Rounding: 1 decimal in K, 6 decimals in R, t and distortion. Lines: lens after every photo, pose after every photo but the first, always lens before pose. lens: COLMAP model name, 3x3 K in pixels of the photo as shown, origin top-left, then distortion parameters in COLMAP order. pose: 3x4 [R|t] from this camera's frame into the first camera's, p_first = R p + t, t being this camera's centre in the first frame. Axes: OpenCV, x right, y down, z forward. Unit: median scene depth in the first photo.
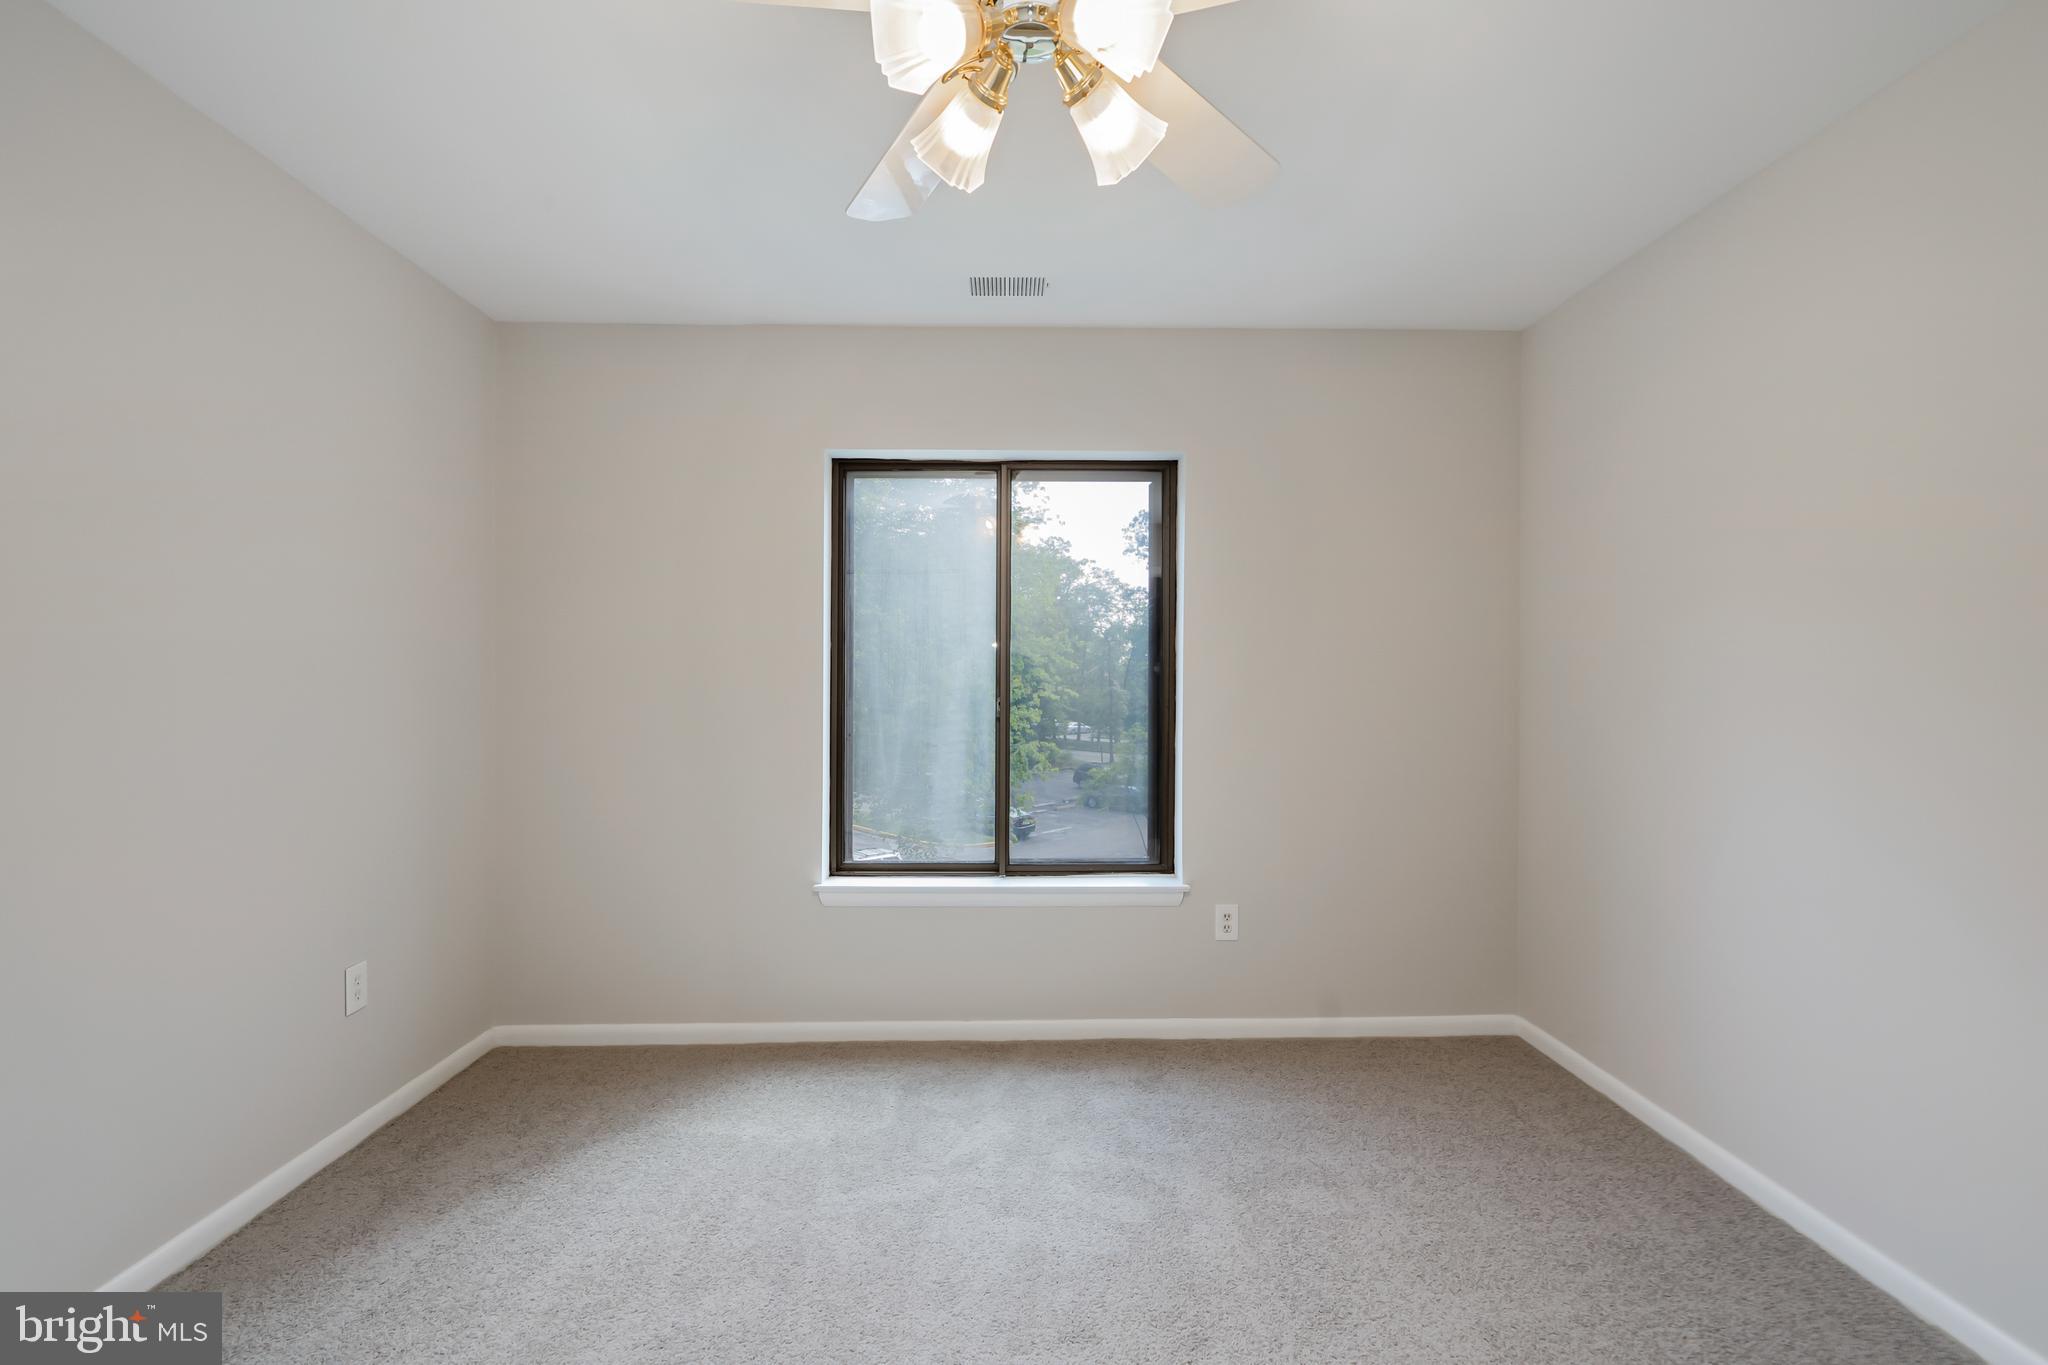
lens RADIAL K [[950.1, 0, 1017.2], [0, 950.1, 704.1], [0, 0, 1]] dist [-0.001621, 0.001461]
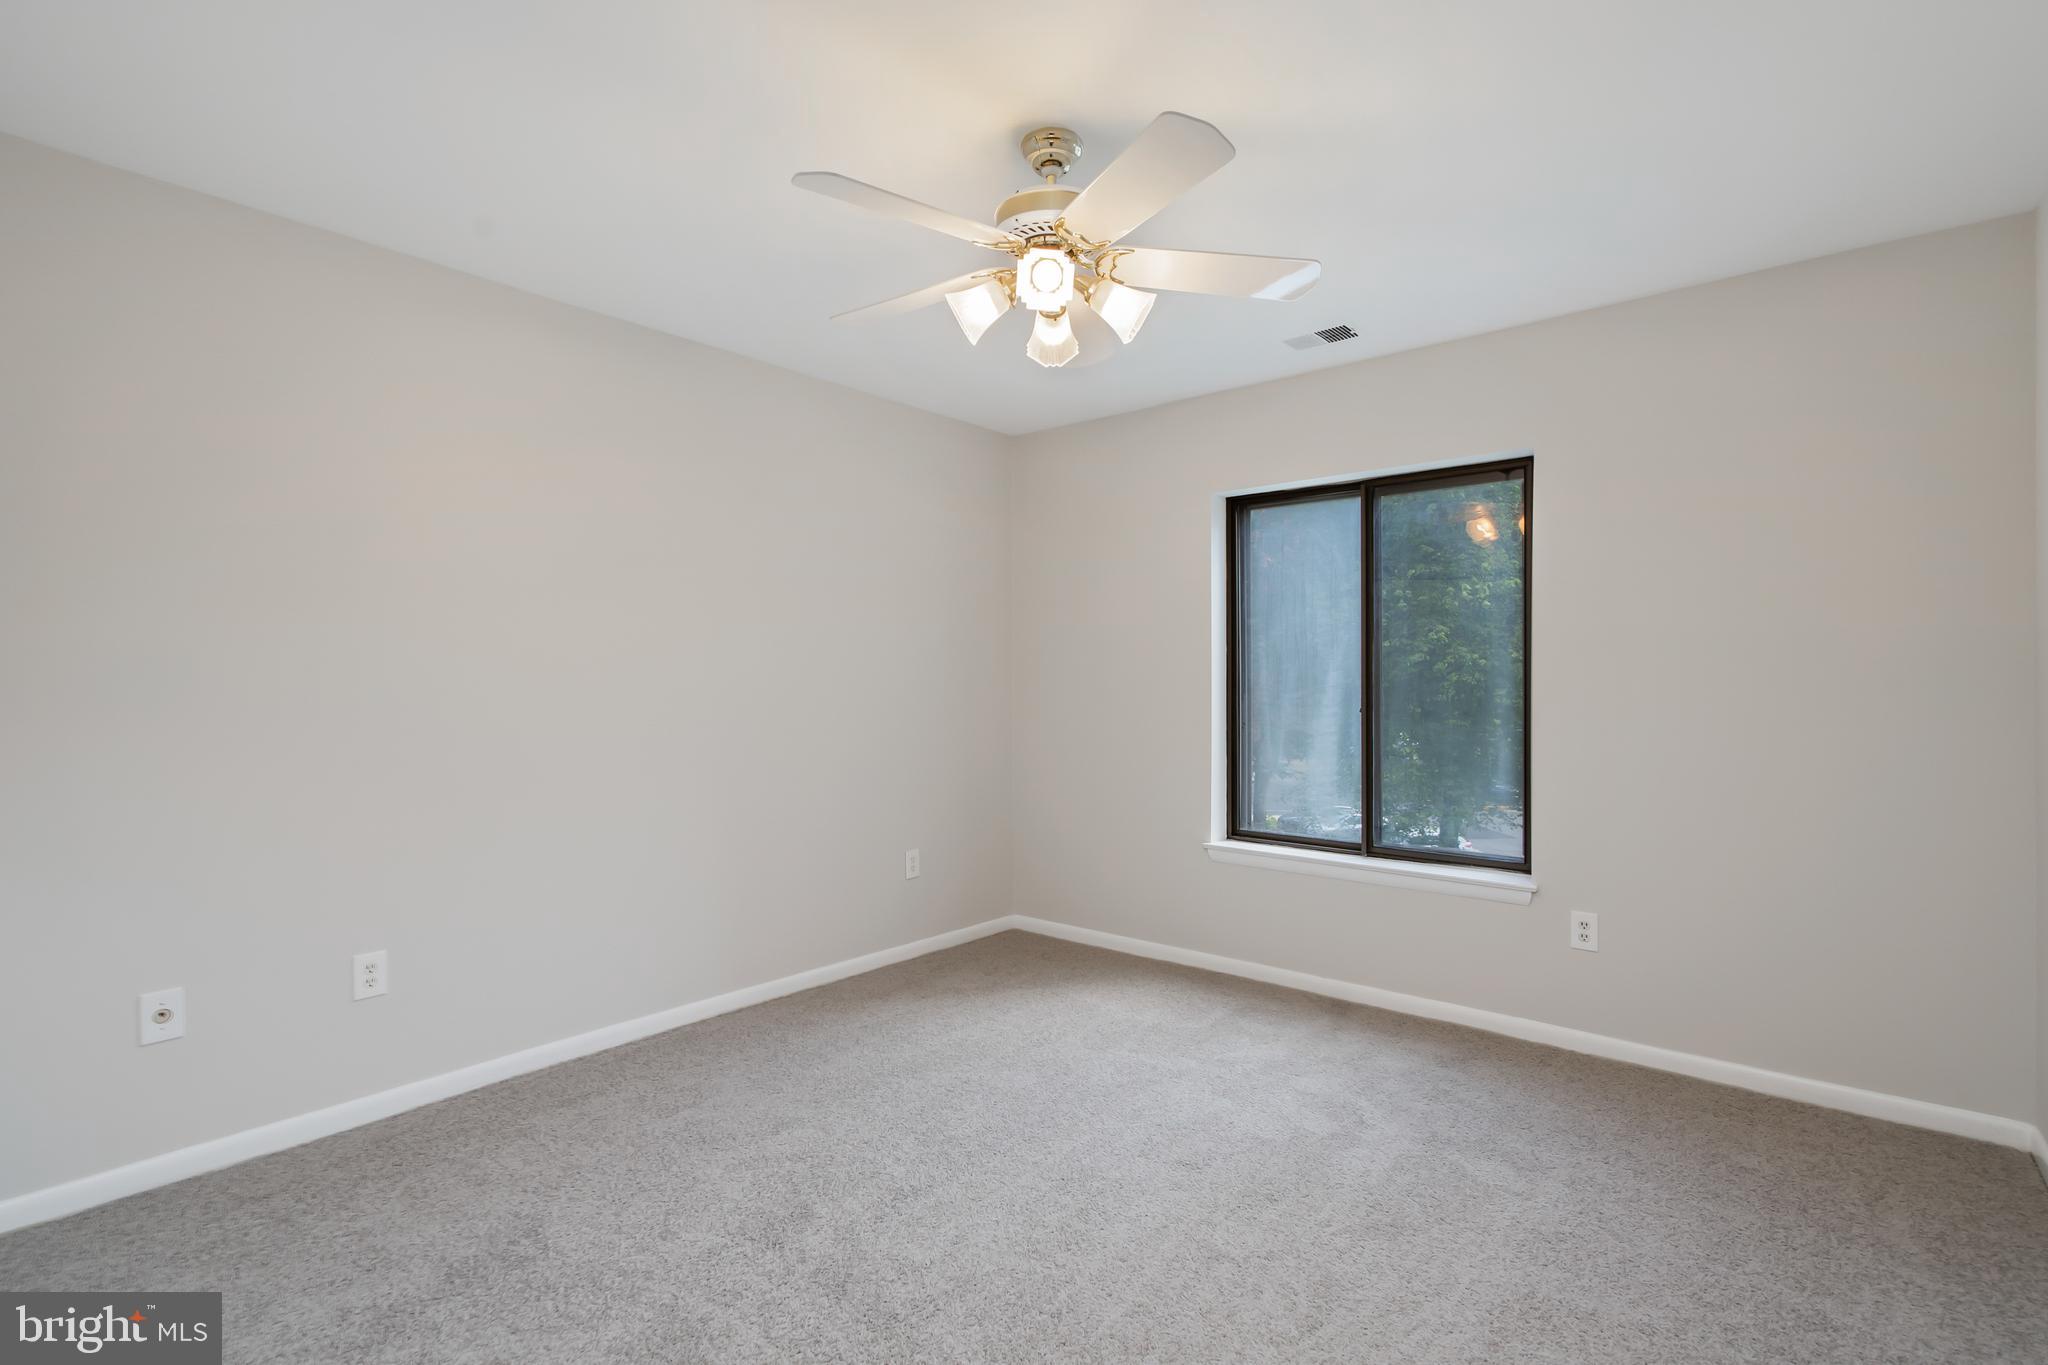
lens RADIAL K [[950.1, 0, 1017.2], [0, 950.1, 704.1], [0, 0, 1]] dist [-0.001621, 0.001461]
pose [[0.744778, 0.015772, -0.667126, 0.470404], [-0.014629, 0.999866, 0.007307, 0.002881], [0.667152, 0.004317, 0.744909, -0.104485]]
